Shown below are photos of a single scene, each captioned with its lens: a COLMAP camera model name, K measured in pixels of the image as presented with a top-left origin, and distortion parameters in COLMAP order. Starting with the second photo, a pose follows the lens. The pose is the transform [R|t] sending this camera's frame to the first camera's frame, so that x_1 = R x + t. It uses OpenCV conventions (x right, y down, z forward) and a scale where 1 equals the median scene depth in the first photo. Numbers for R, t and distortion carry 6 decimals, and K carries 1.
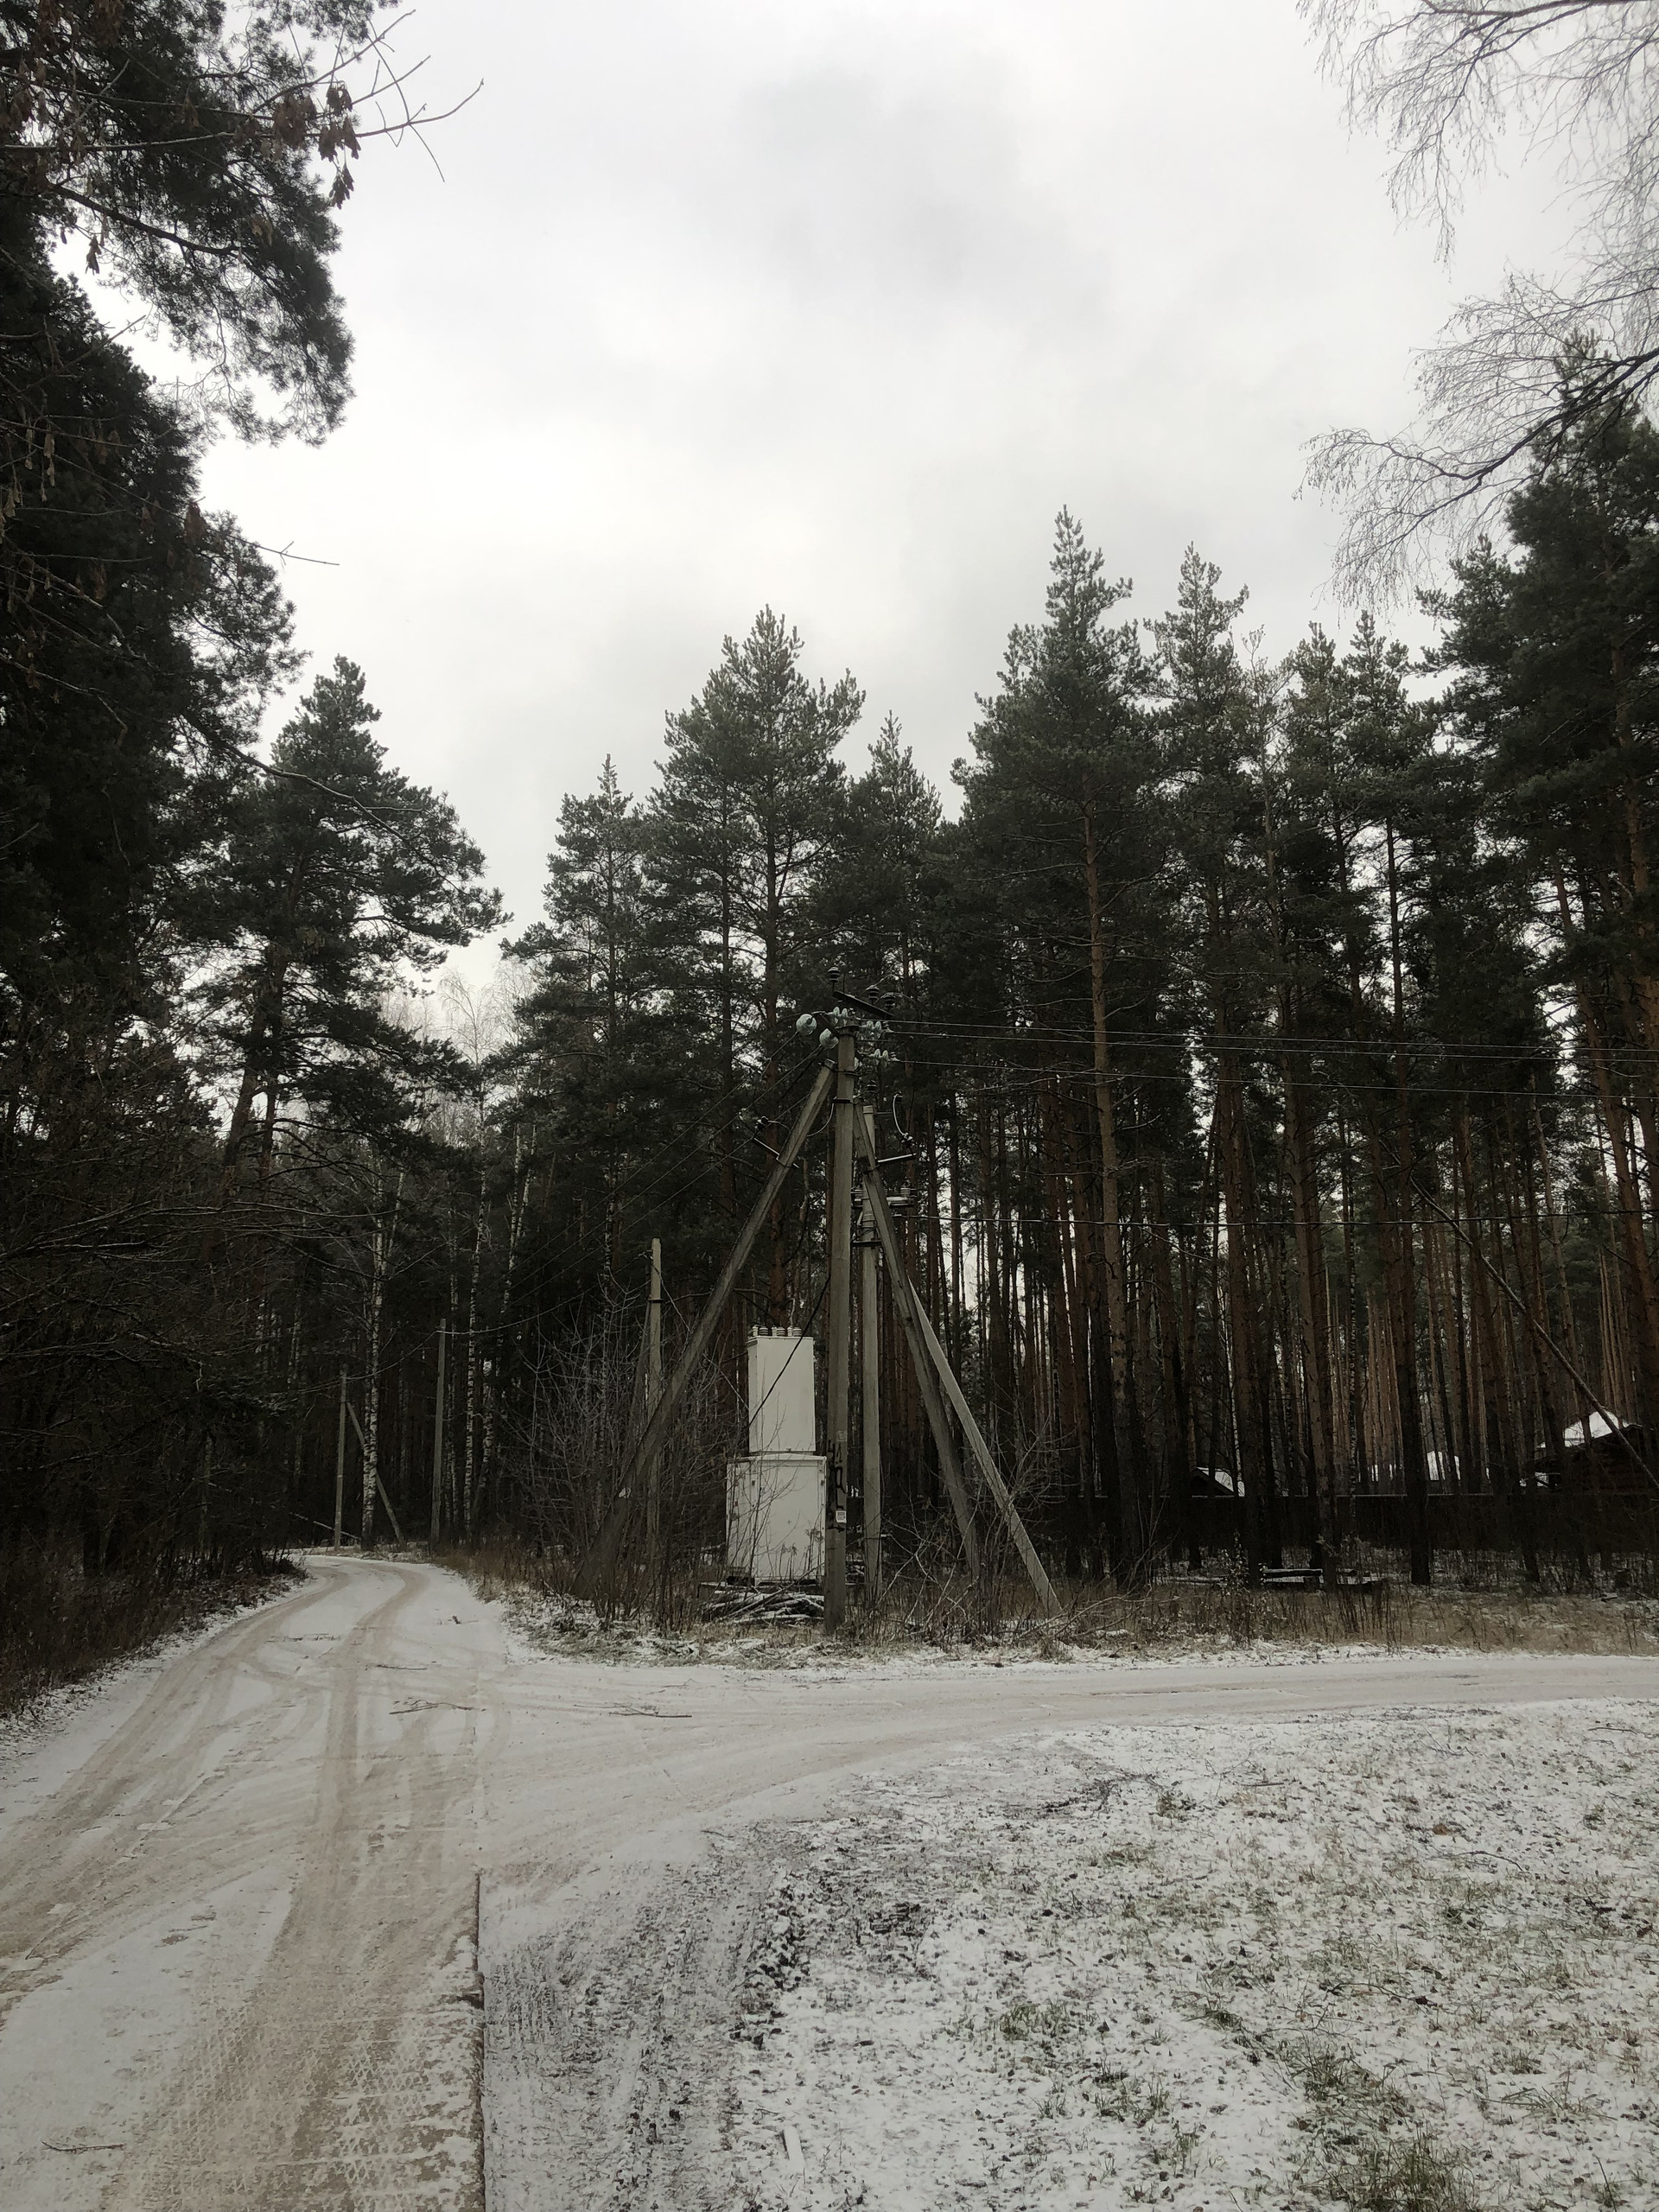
lens RADIAL K [[1791.6, 0, 822.7], [0, 1791.6, 1079.2], [0, 0, 1]] dist [0.032815, -0.025060]
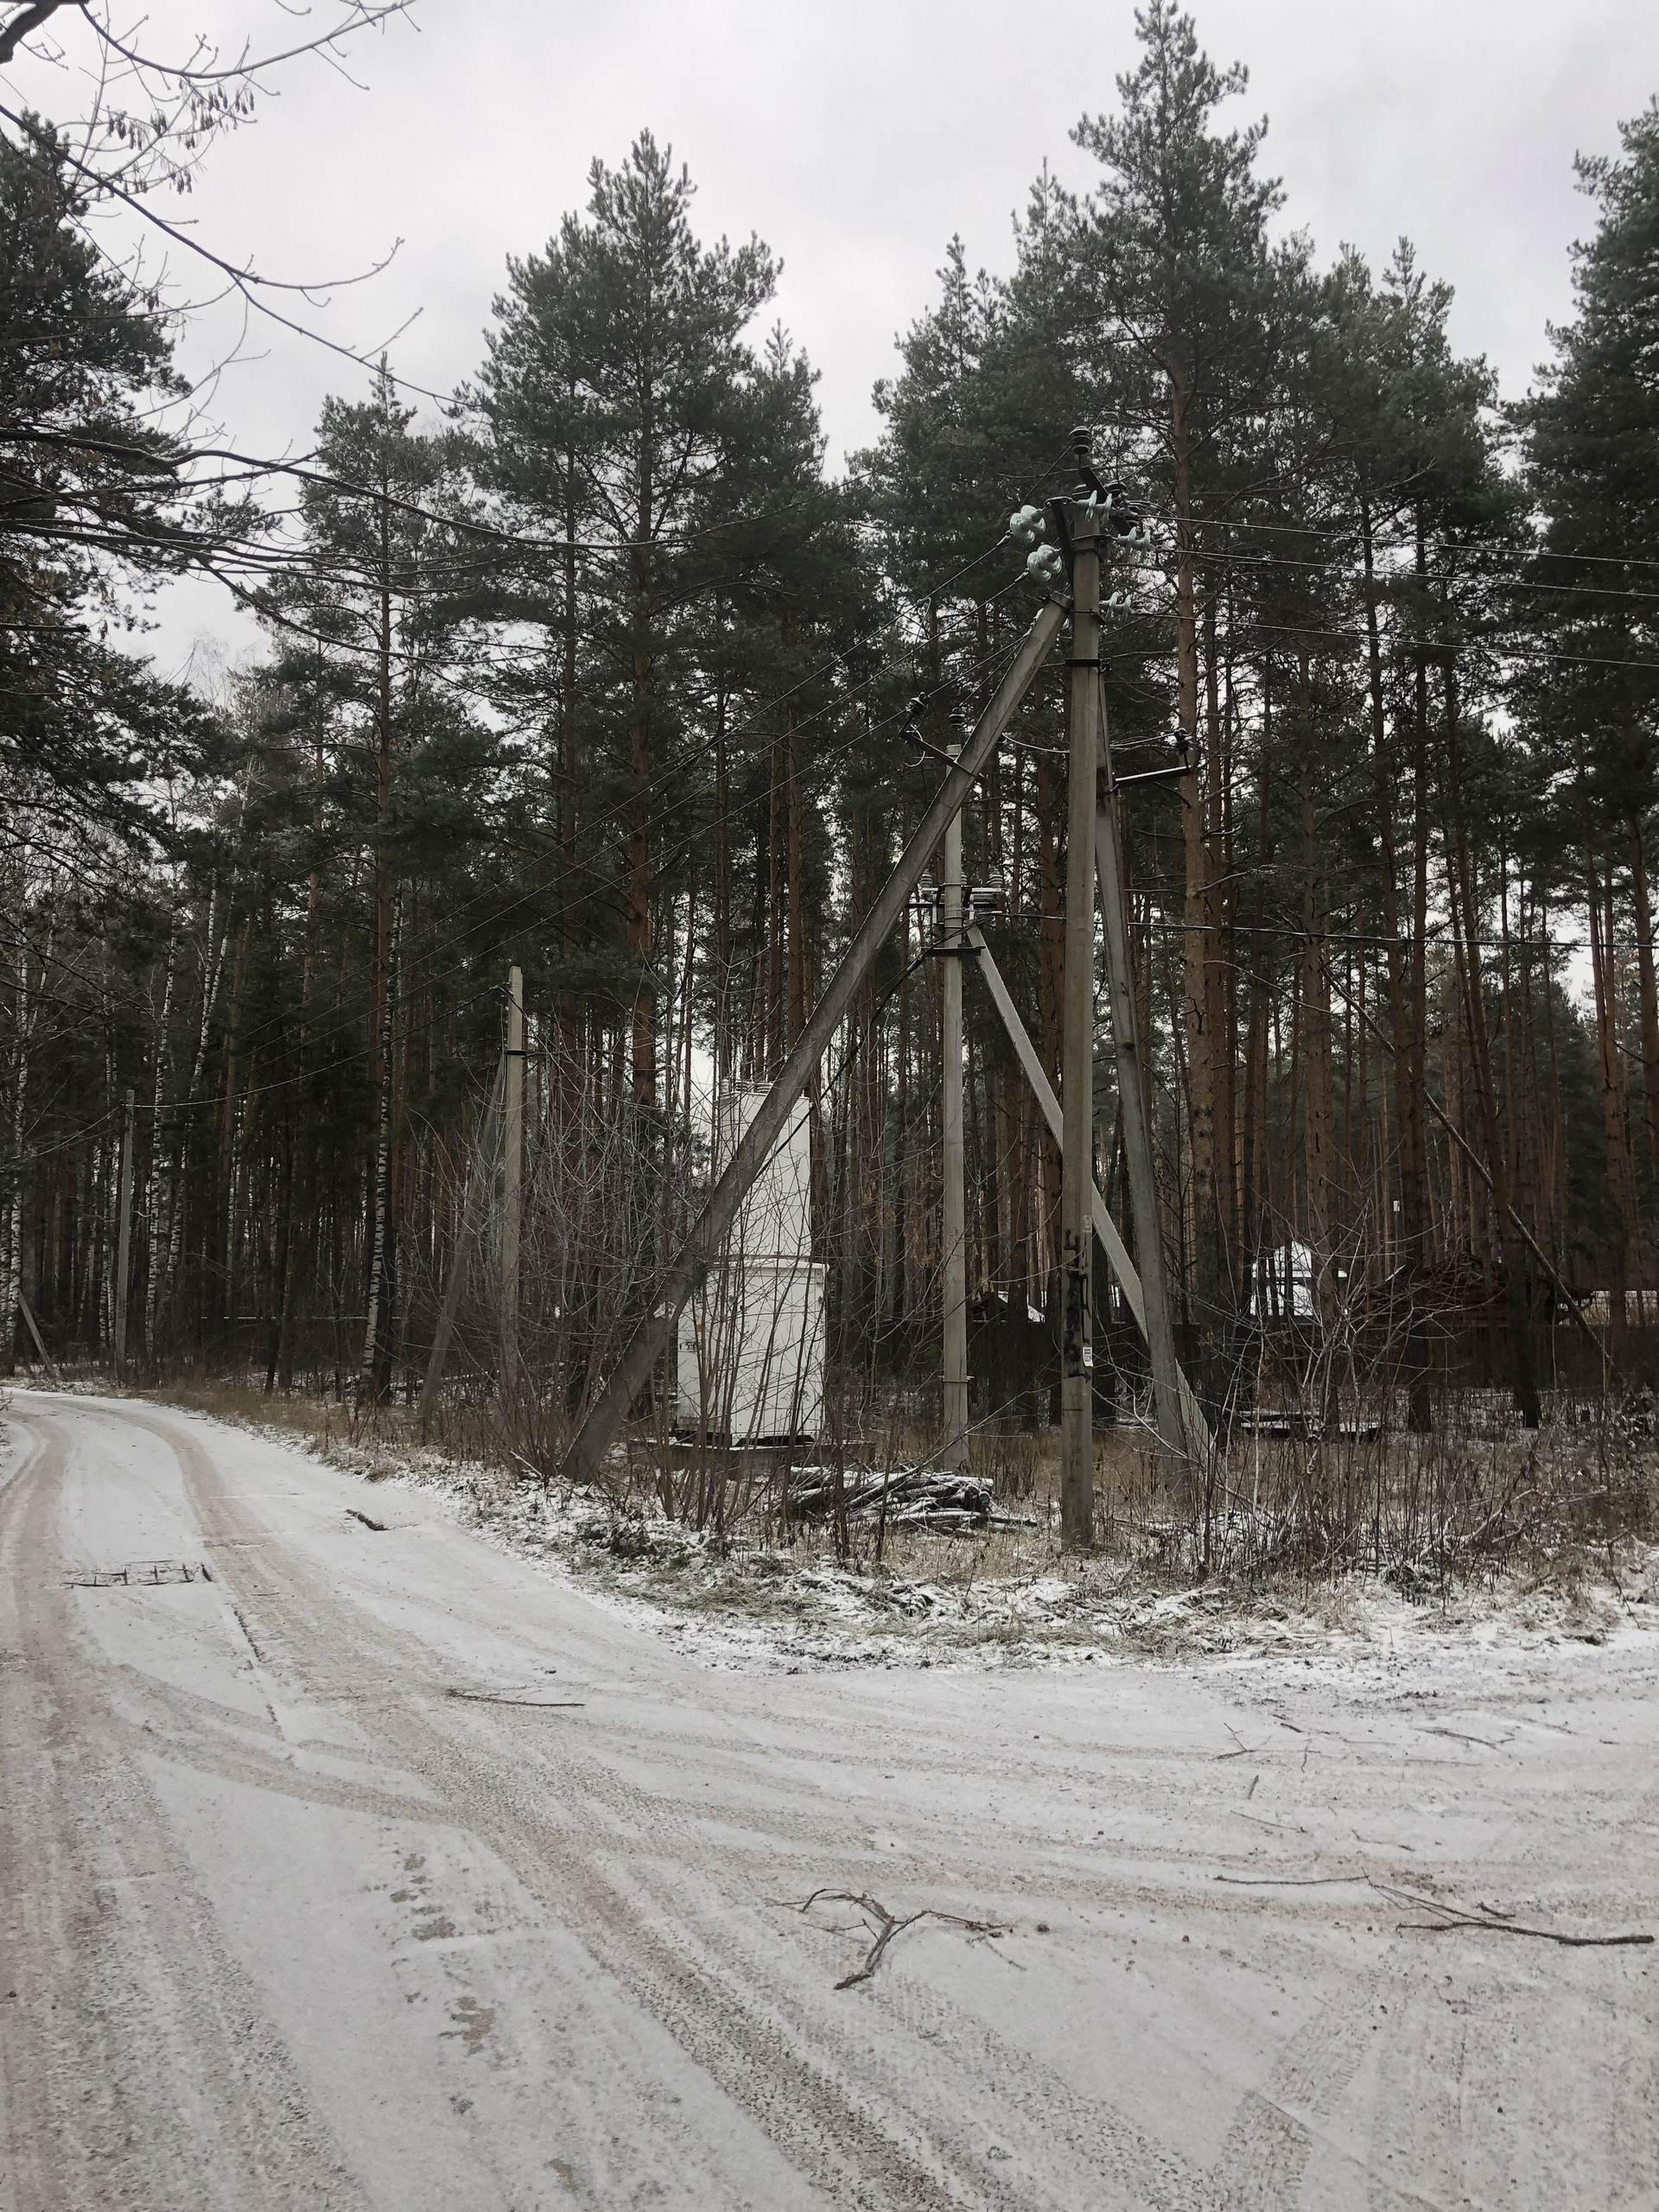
lens RADIAL K [[1840.0, 0, 821.0], [0, 1840.0, 1093.9], [0, 0, 1]] dist [0.020077, 0.001403]
pose [[0.980496, 0.040300, 0.192361, -0.092425], [-0.060161, 0.993312, 0.098553, 0.049795], [-0.187103, -0.108203, 0.976363, 0.209419]]
